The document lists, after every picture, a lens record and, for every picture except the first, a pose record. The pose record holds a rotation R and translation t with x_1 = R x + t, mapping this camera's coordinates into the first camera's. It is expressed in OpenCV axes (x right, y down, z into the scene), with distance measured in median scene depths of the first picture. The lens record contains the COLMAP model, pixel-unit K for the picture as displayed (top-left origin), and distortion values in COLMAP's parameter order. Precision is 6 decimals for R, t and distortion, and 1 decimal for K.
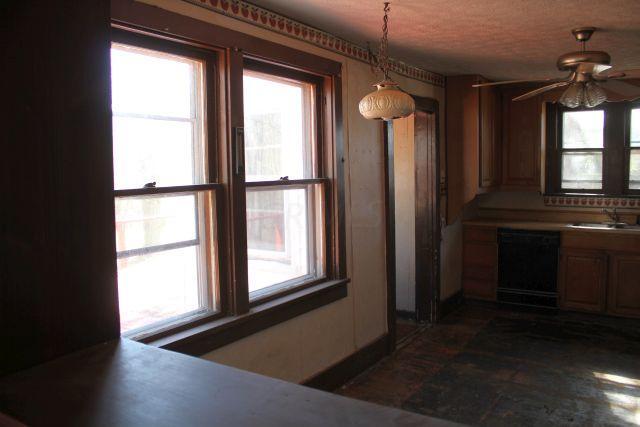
lens RADIAL K [[530.1, 0, 324.8], [0, 530.1, 203.4], [0, 0, 1]] dist [-0.164540, 0.140741]
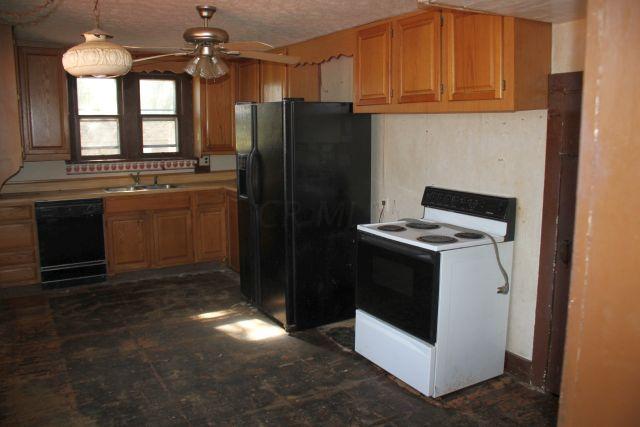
lens RADIAL K [[530.1, 0, 324.8], [0, 530.1, 203.4], [0, 0, 1]] dist [-0.164540, 0.140741]
pose [[0.426054, -0.119048, 0.896831, -0.259981], [0.061697, 0.992820, 0.102480, -0.011760], [-0.902591, 0.011670, 0.430340, 0.174253]]
